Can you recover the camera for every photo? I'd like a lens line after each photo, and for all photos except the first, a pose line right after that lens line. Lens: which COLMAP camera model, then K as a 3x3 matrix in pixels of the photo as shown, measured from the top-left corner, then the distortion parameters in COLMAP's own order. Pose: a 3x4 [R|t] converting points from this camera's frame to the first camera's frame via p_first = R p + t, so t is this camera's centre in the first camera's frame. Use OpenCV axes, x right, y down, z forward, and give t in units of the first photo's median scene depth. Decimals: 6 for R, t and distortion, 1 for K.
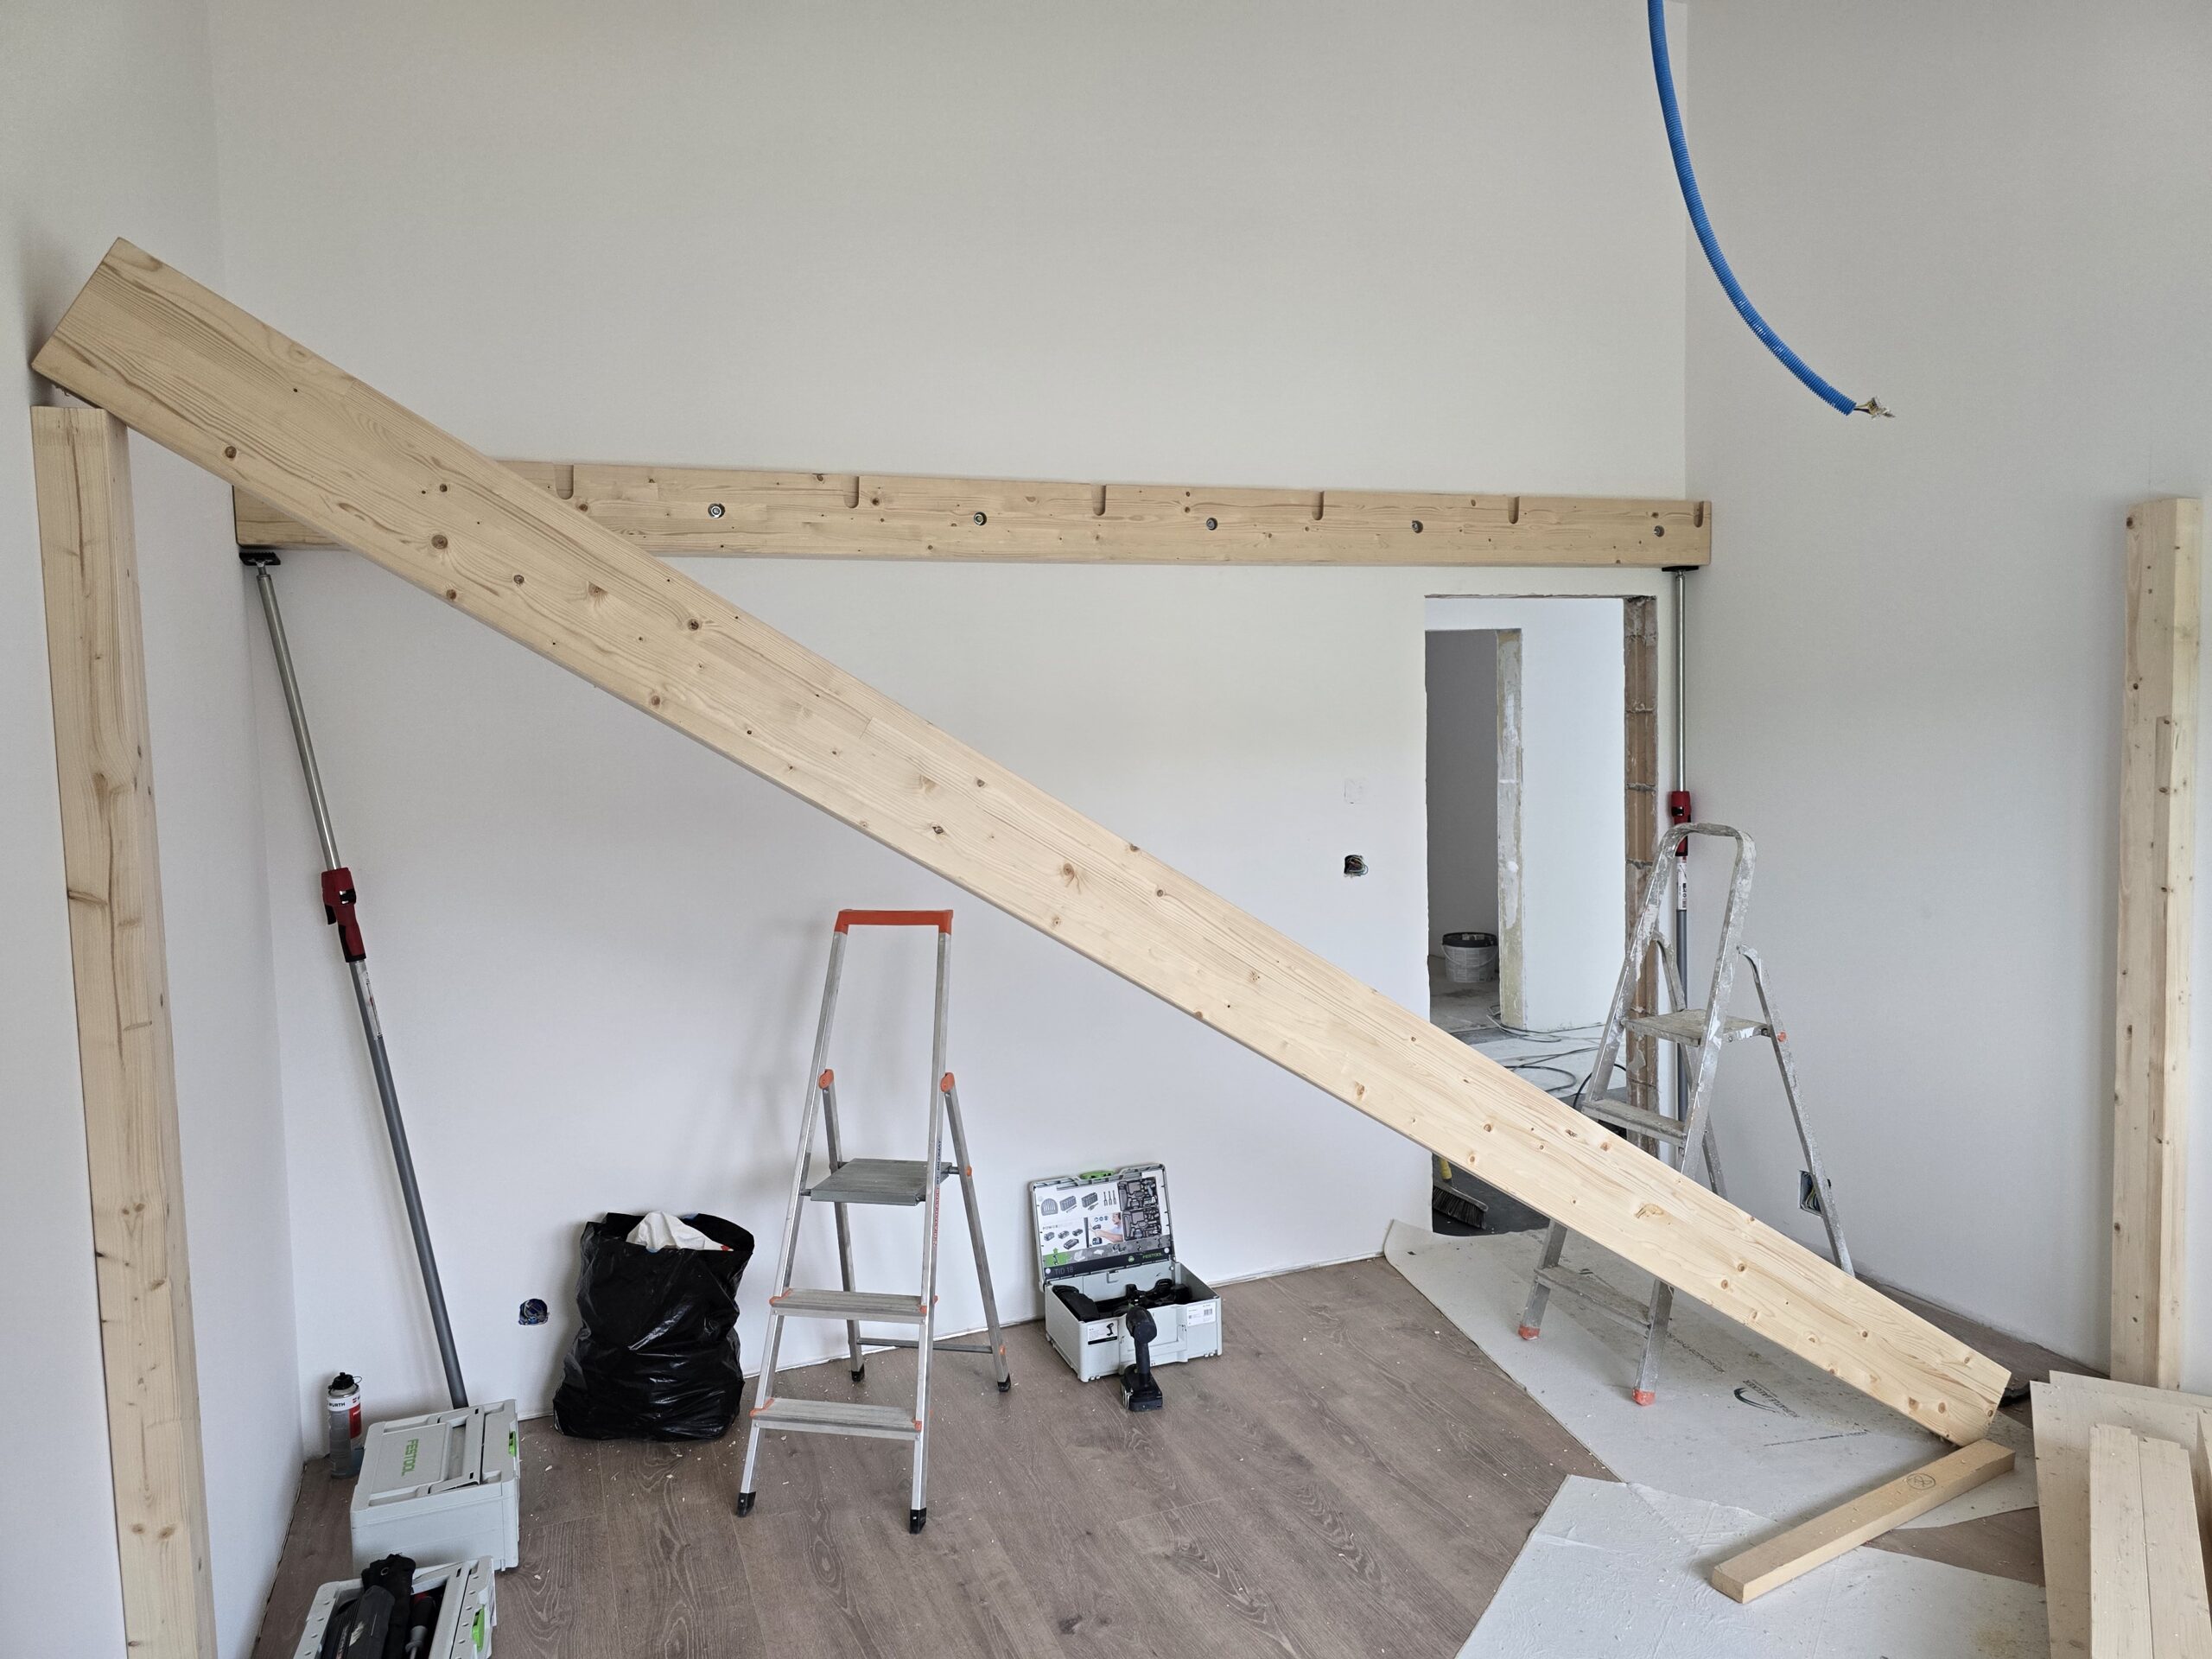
lens RADIAL K [[1478.0, 0, 1122.6], [0, 1478.0, 824.7], [0, 0, 1]] dist [0.057887, -0.053715]
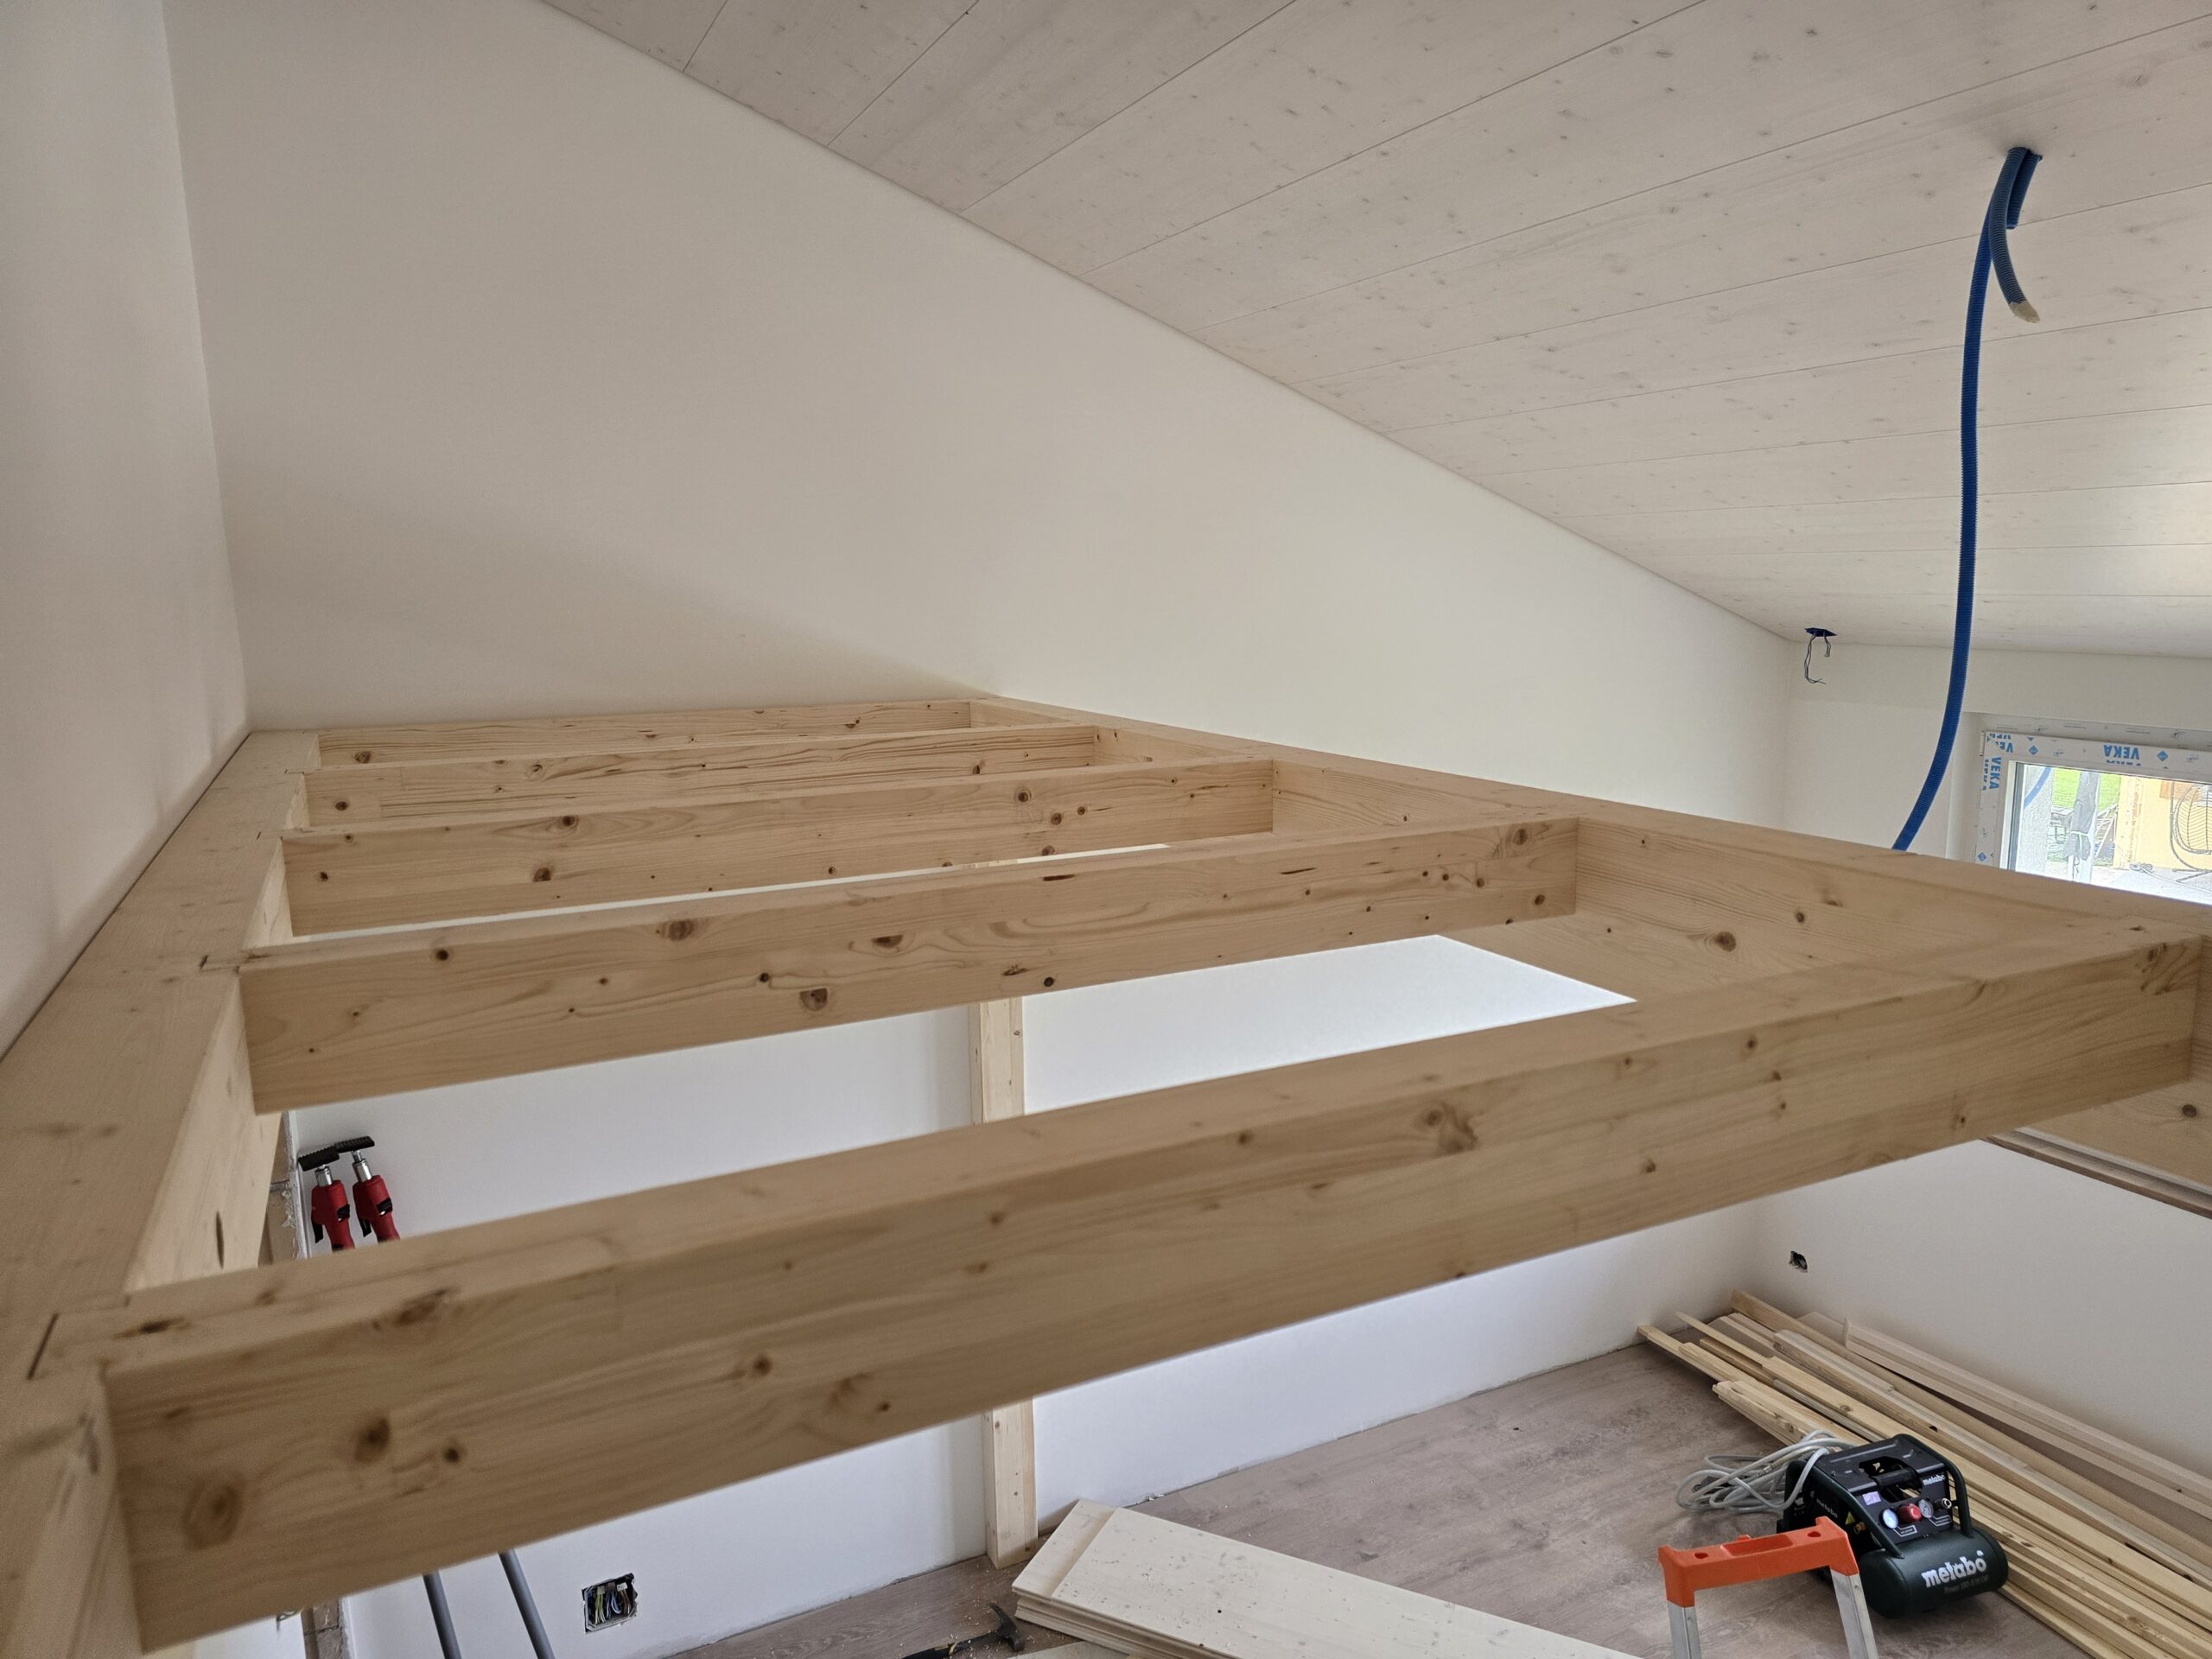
lens RADIAL K [[1478.0, 0, 1102.6], [0, 1478.0, 808.5], [0, 0, 1]] dist [0.057887, -0.053715]
pose [[-0.081005, -0.133056, 0.987793, -0.318629], [0.095752, 0.985427, 0.140589, -0.285035], [-0.992104, 0.105971, -0.067084, 0.841246]]
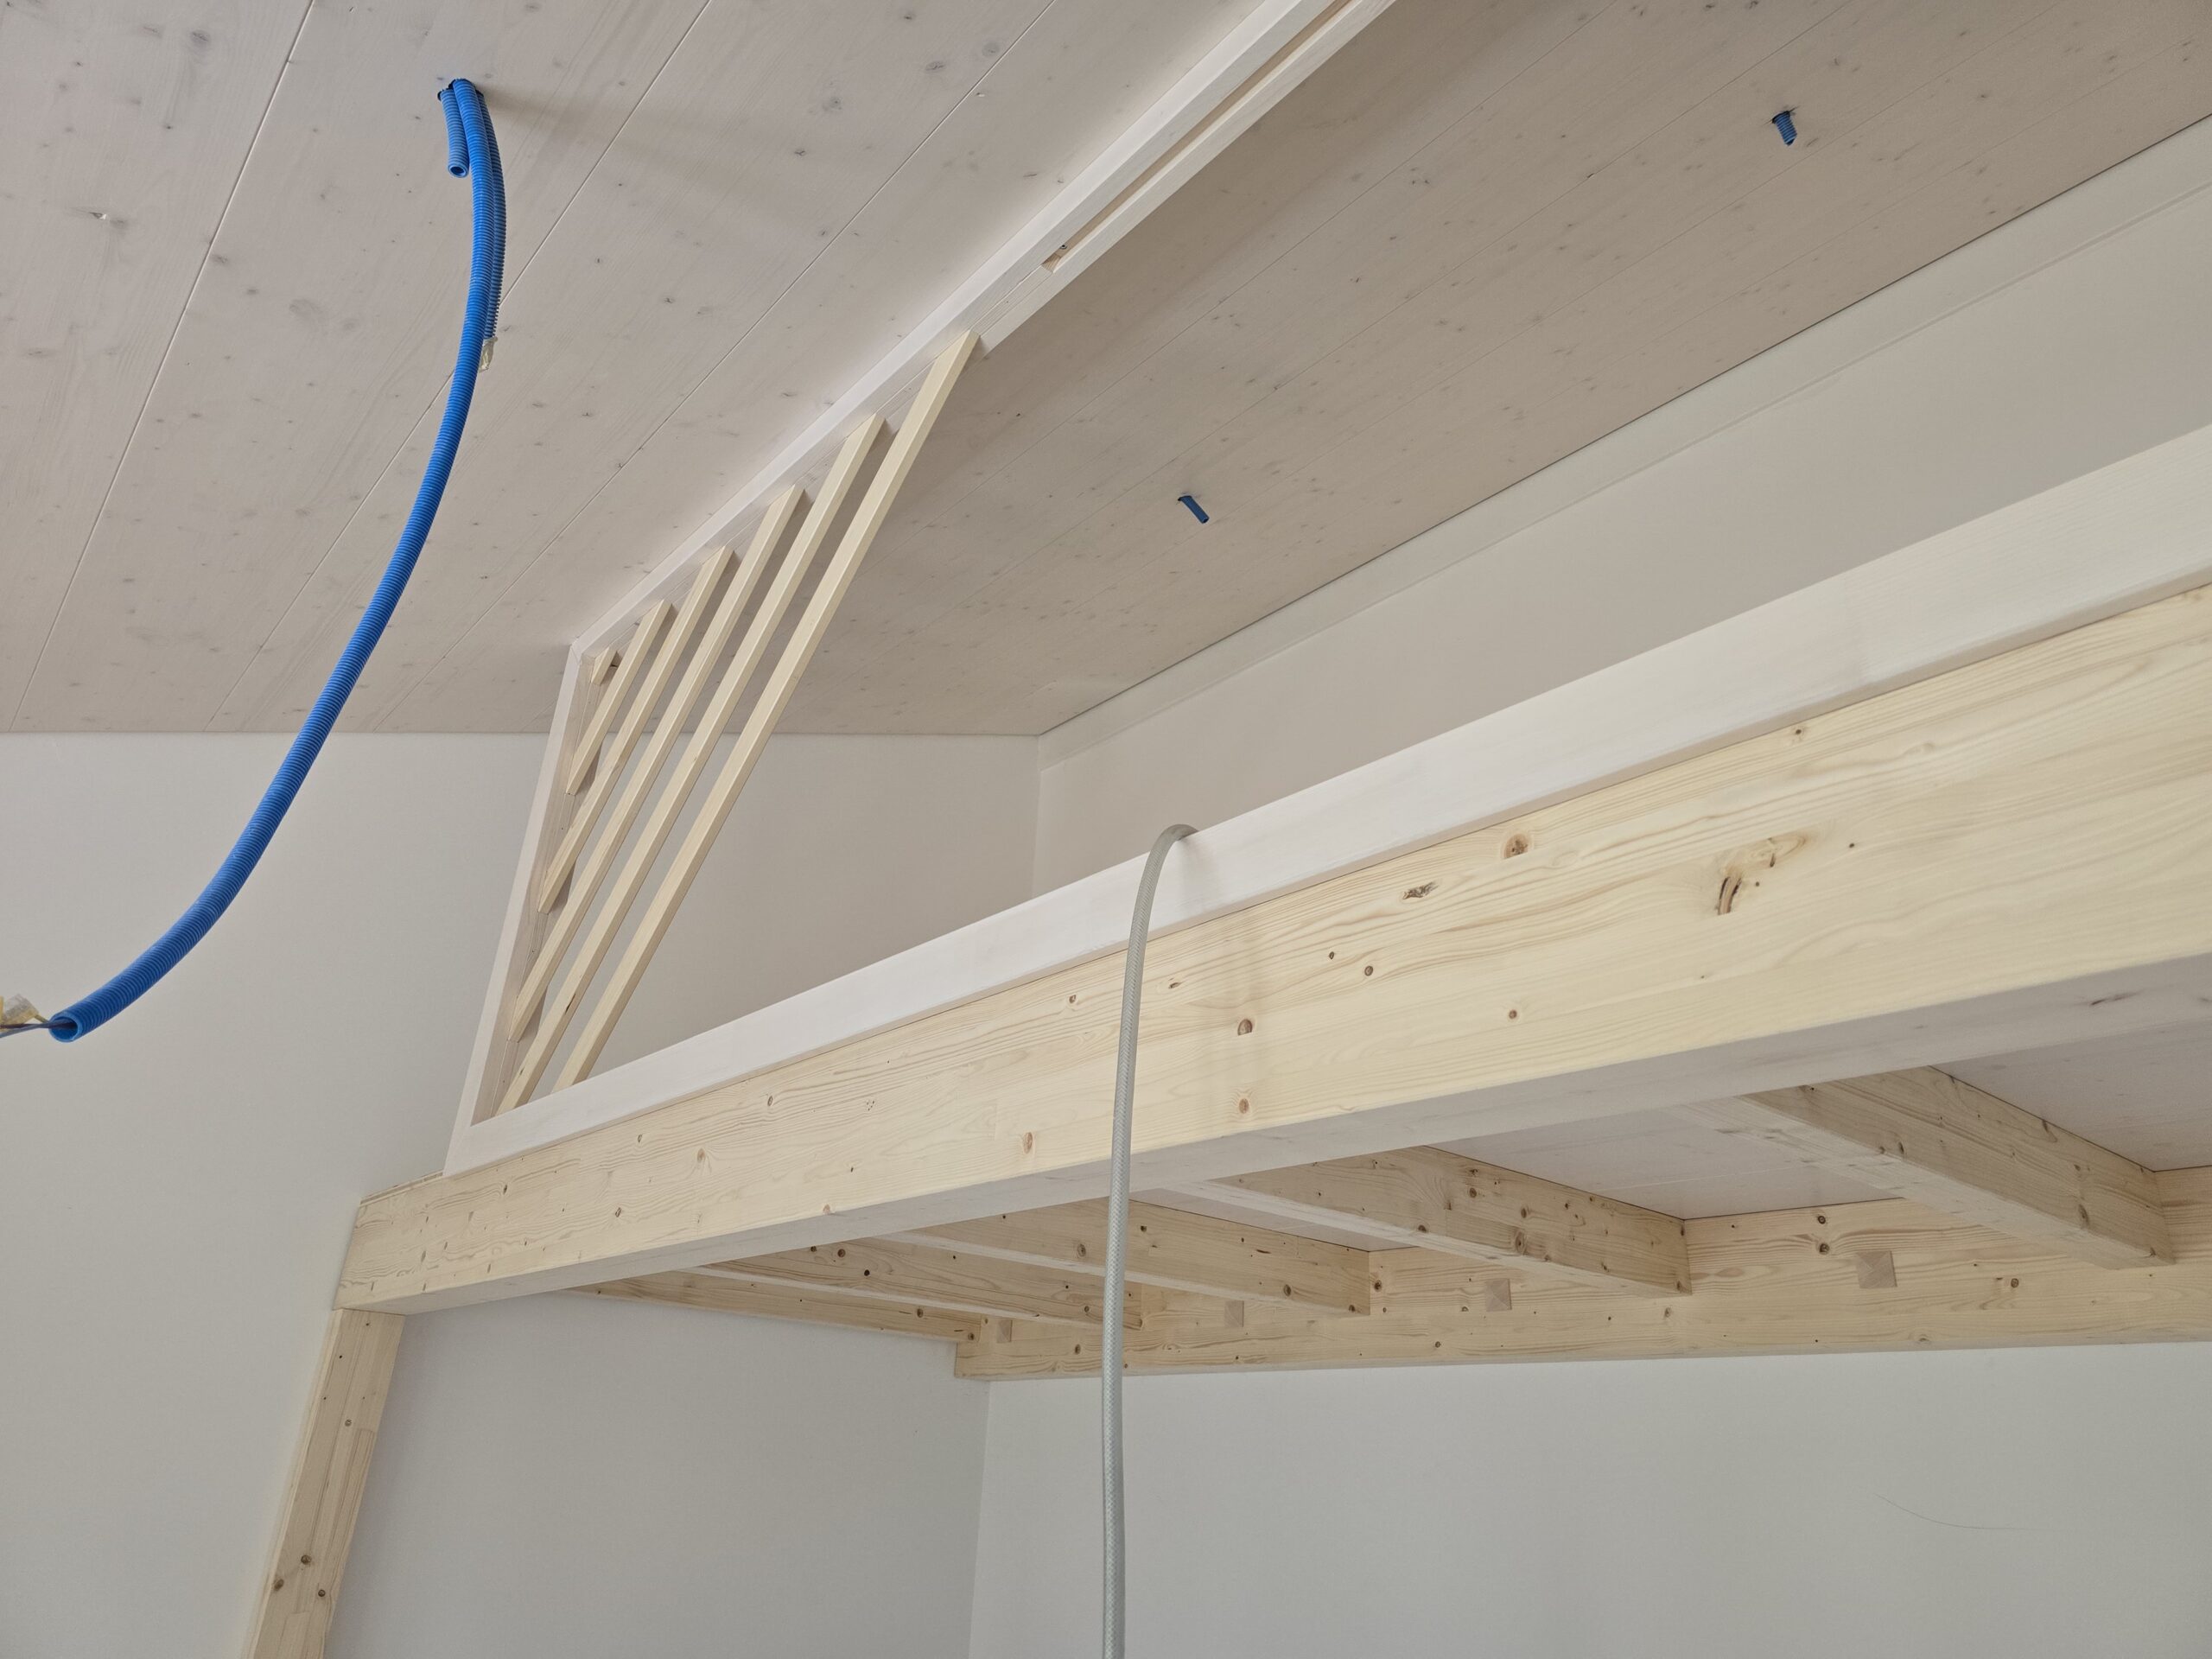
lens RADIAL K [[1478.0, 0, 1121.0], [0, 1478.0, 823.2], [0, 0, 1]] dist [0.057887, -0.053715]
pose [[0.321918, -0.354132, -0.878043, 0.509108], [-0.130036, 0.902084, -0.411504, -0.092660], [0.937795, 0.246648, 0.244347, 0.583745]]
